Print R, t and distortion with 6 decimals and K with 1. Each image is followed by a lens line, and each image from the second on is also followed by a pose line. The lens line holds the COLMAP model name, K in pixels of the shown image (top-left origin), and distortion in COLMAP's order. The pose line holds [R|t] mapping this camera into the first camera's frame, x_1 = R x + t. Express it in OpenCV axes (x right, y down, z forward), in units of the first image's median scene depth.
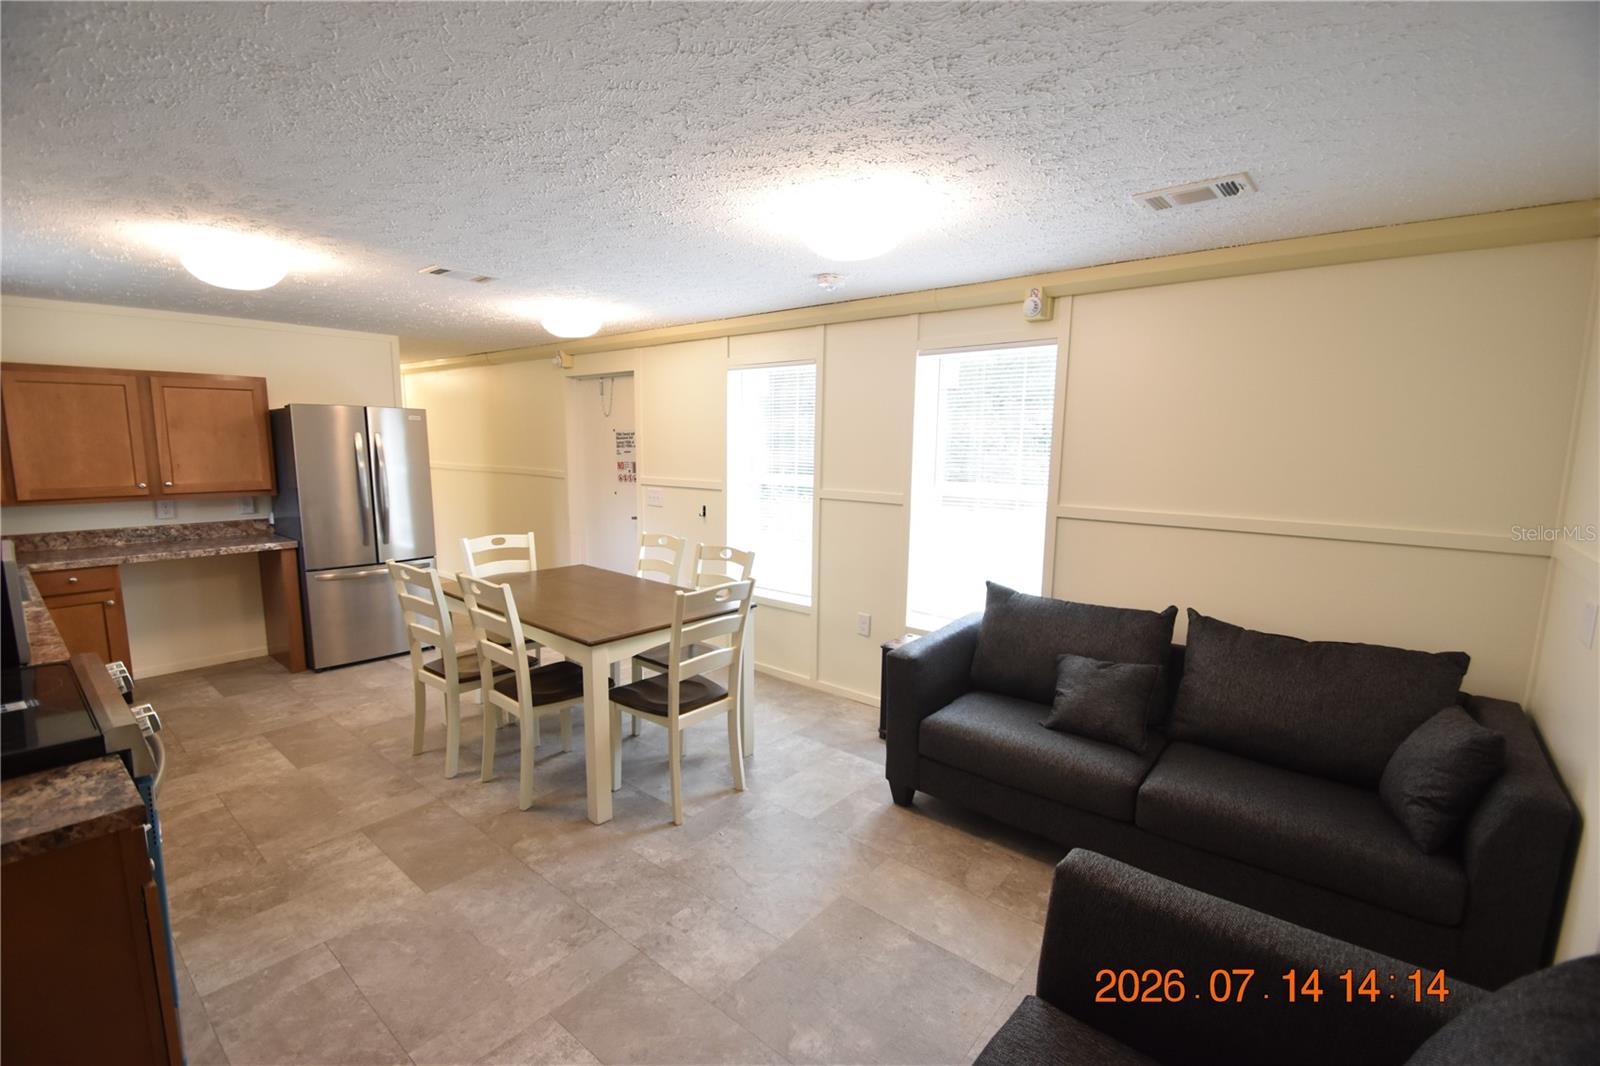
lens RADIAL K [[699.5, 0, 792.5], [0, 699.5, 542.6], [0, 0, 1]] dist [0.015466, -0.018131]
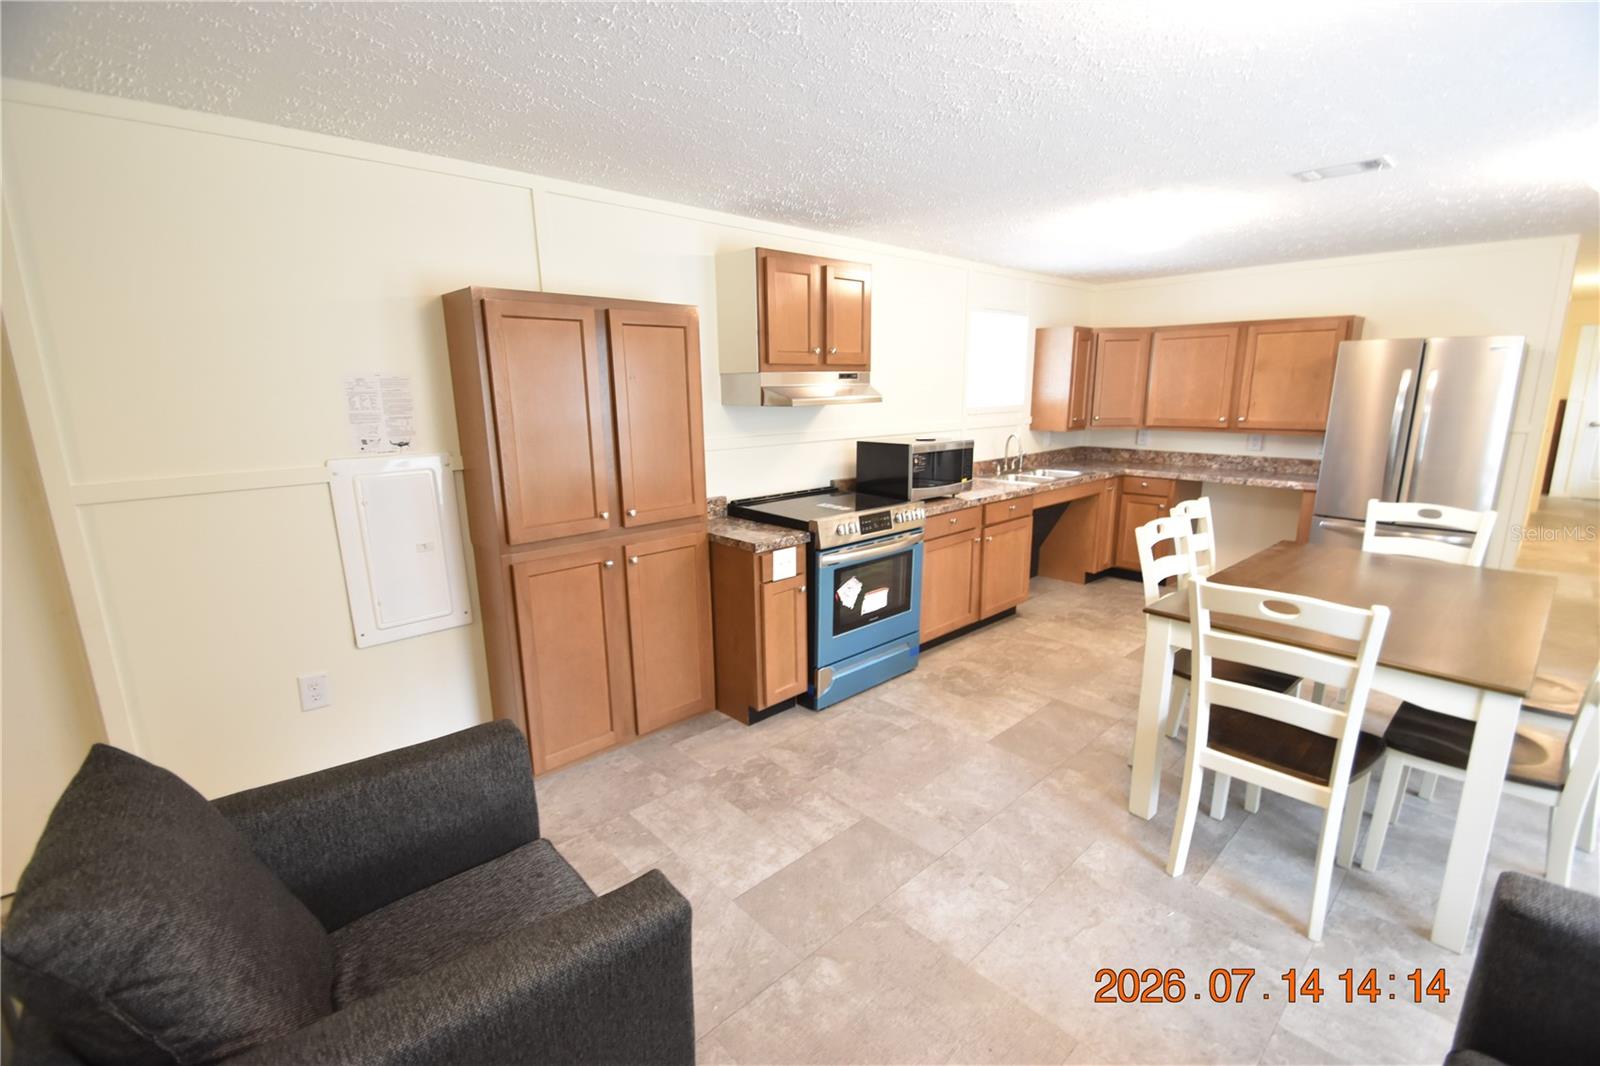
lens RADIAL K [[699.5, 0, 792.5], [0, 699.5, 542.6], [0, 0, 1]] dist [0.015466, -0.018131]
pose [[-0.126018, 0.206865, -0.970220, 0.425640], [-0.135400, 0.965277, 0.223398, -0.050841], [0.982744, 0.159520, -0.093633, 0.456093]]
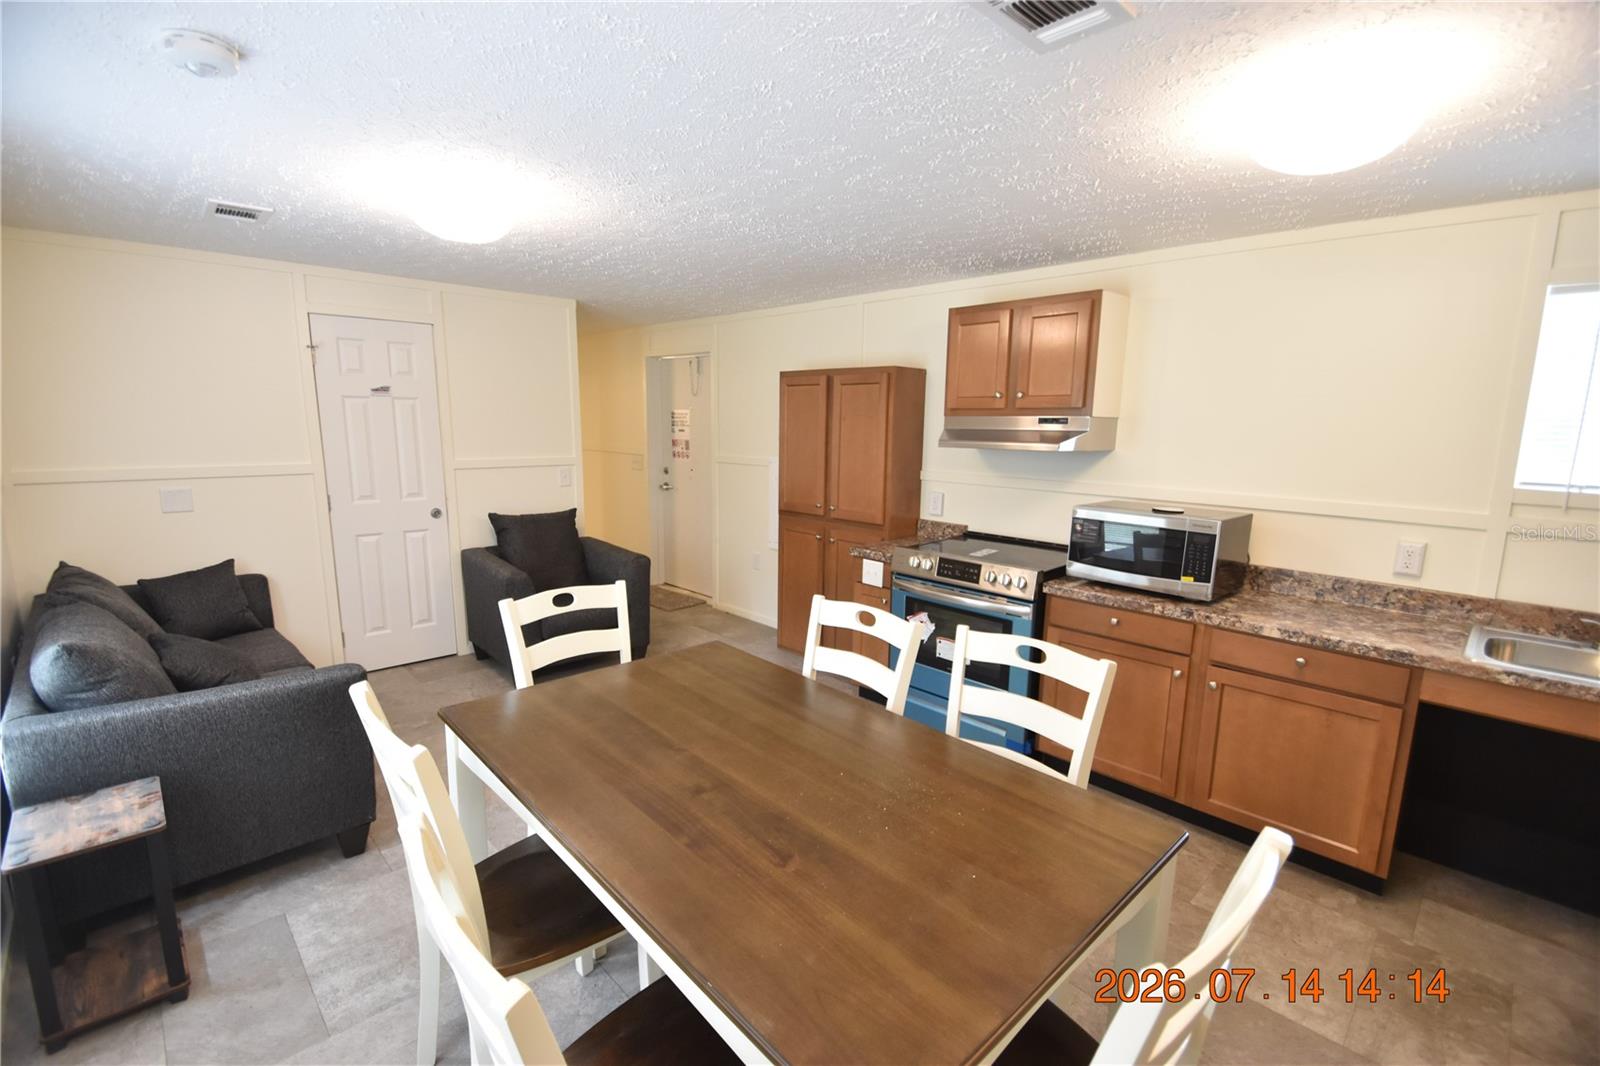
lens RADIAL K [[695.1, 0, 792.9], [0, 695.1, 542.3], [0, 0, 1]] dist [0.011325, -0.016681]
pose [[-0.993519, -0.046807, 0.103582, -0.339730], [-0.012109, 0.949678, 0.312994, -0.188368], [-0.113019, 0.309711, -0.944090, 1.290625]]
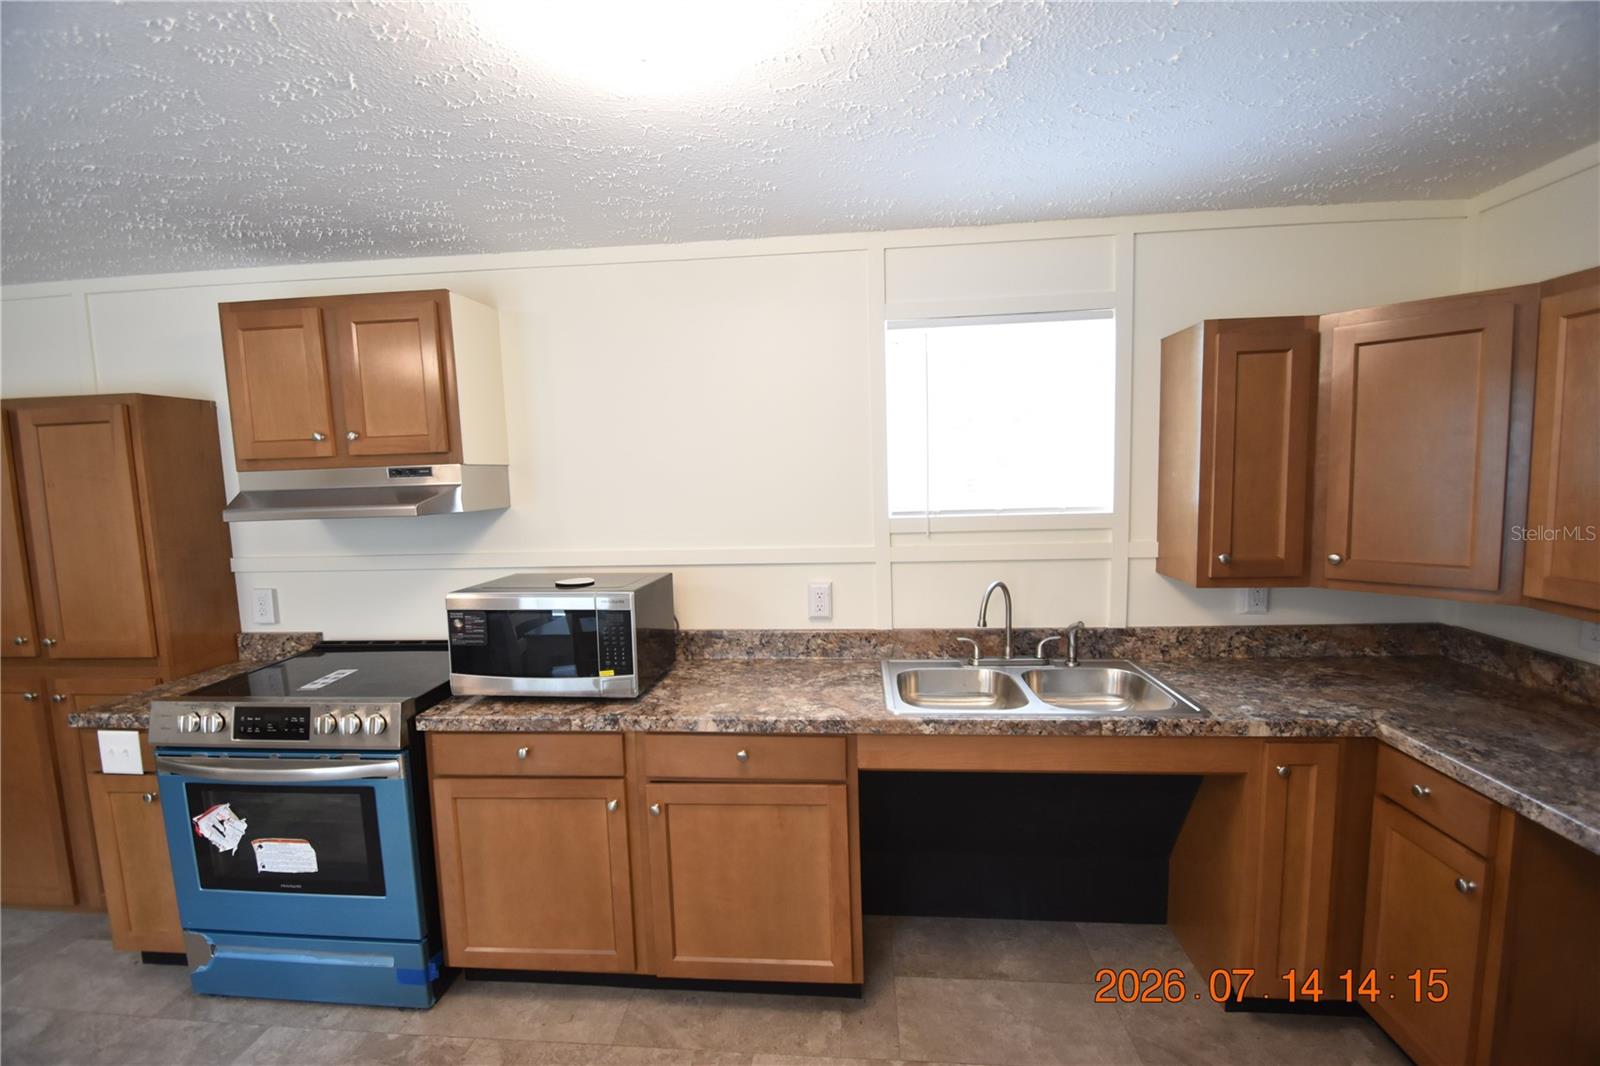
lens RADIAL K [[695.1, 0, 792.9], [0, 695.1, 542.3], [0, 0, 1]] dist [0.011325, -0.016681]
pose [[-0.818846, 0.070382, -0.569682, -0.486329], [-0.064689, 0.974817, 0.213417, -0.155833], [0.570357, 0.211607, -0.793672, 1.071104]]
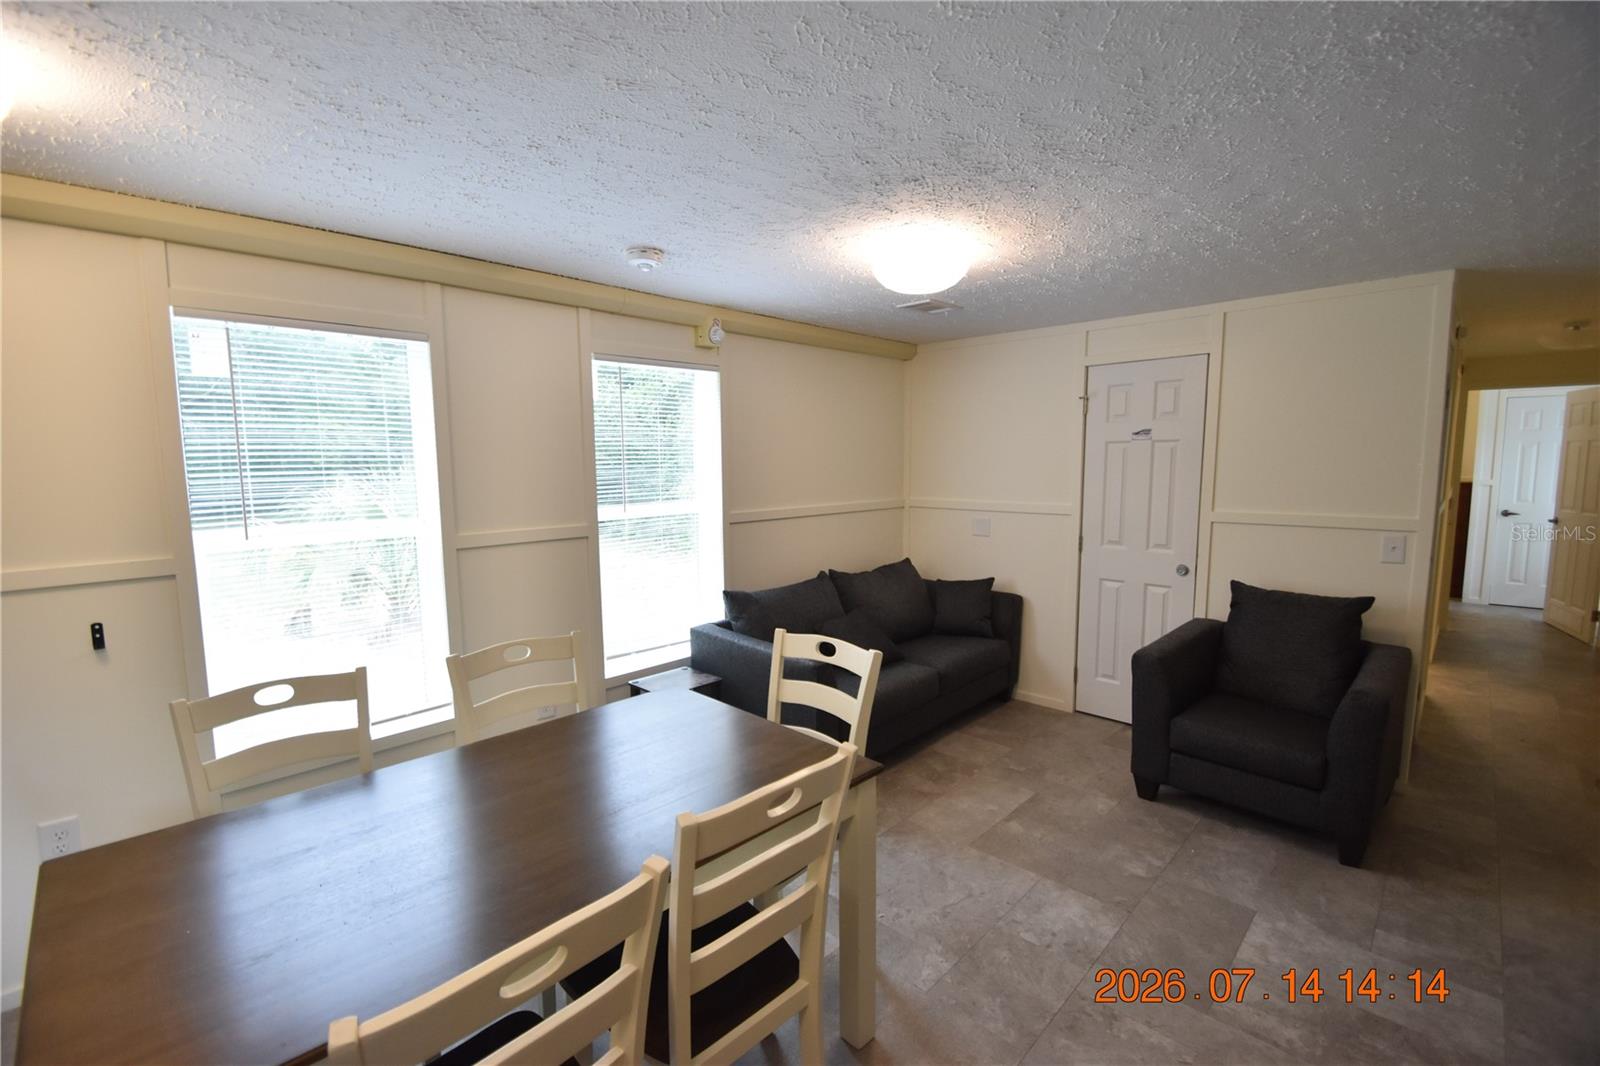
lens RADIAL K [[693.8, 0, 793.8], [0, 693.8, 536.5], [0, 0, 1]] dist [-0.023655, -0.000550]
pose [[0.070578, -0.122142, 0.990000, -0.649081], [0.152387, 0.982146, 0.110310, -0.108148], [-0.985798, 0.143078, 0.087931, 0.711025]]
